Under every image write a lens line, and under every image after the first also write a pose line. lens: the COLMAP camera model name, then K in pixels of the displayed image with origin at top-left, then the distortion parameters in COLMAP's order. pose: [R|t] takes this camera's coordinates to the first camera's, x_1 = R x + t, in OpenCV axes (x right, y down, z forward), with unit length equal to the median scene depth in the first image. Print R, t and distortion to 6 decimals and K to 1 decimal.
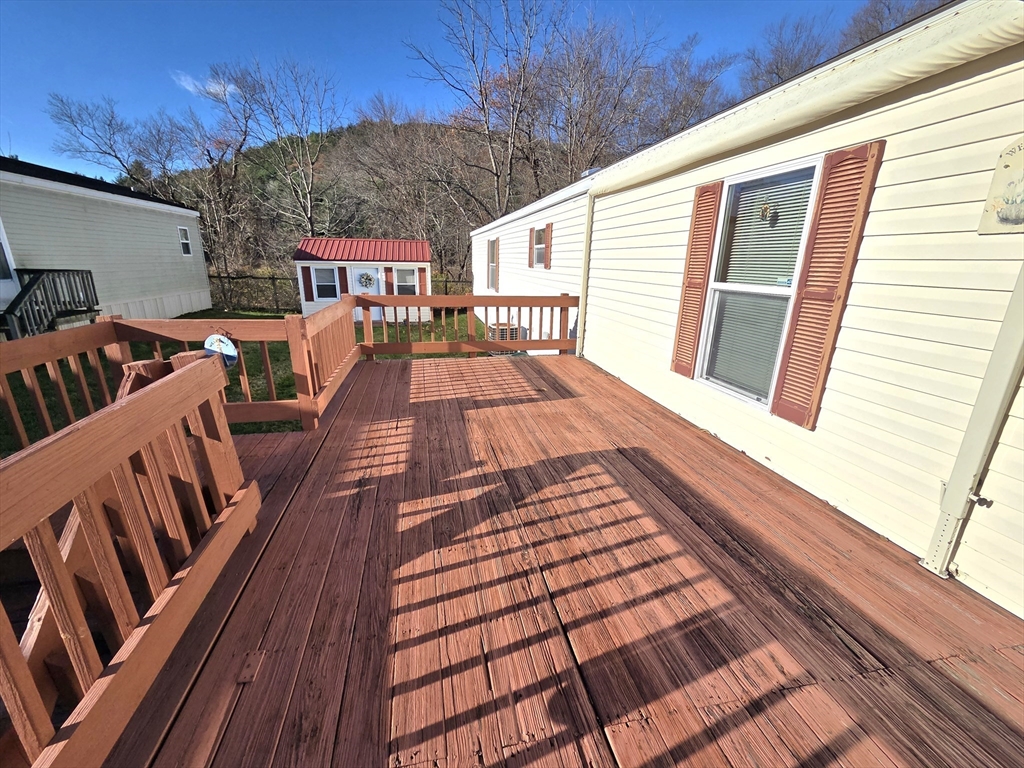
lens RADIAL K [[418.8, 0, 518.5], [0, 418.8, 381.7], [0, 0, 1]] dist [-0.000139, -0.001014]
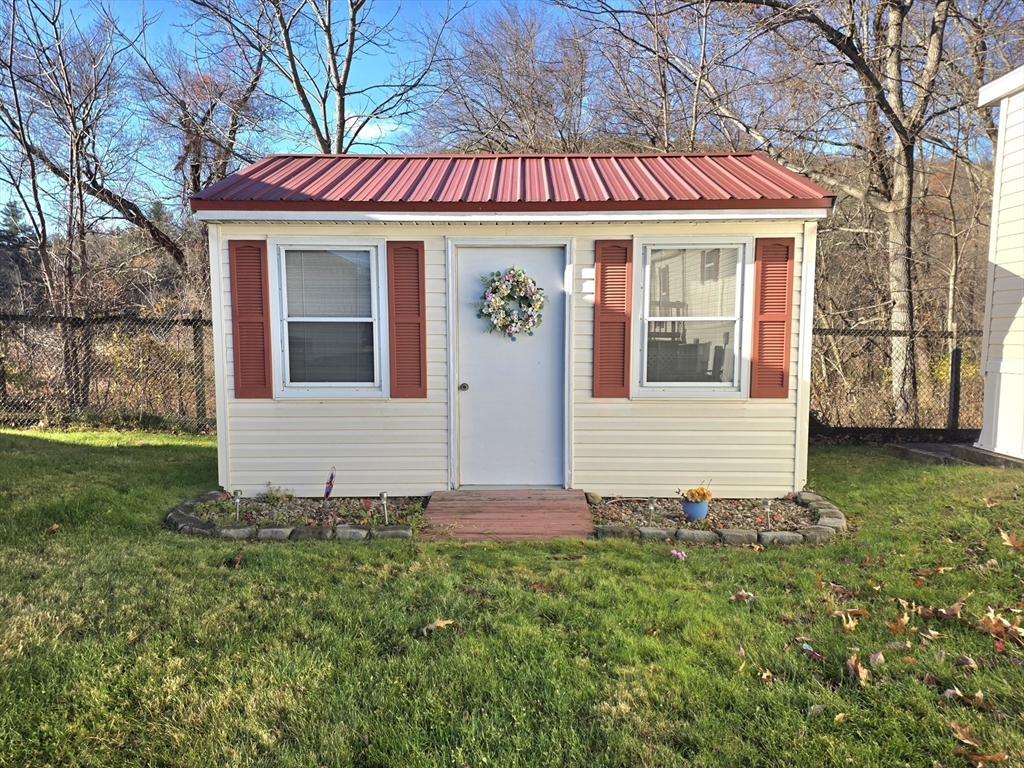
lens RADIAL K [[692.4, 0, 506.4], [0, 692.4, 390.1], [0, 0, 1]] dist [0.053804, -0.020252]
pose [[0.974303, -0.001727, -0.225233, -0.556373], [-0.048369, 0.975037, -0.216709, -0.239577], [0.219985, 0.222035, 0.949899, 1.317006]]
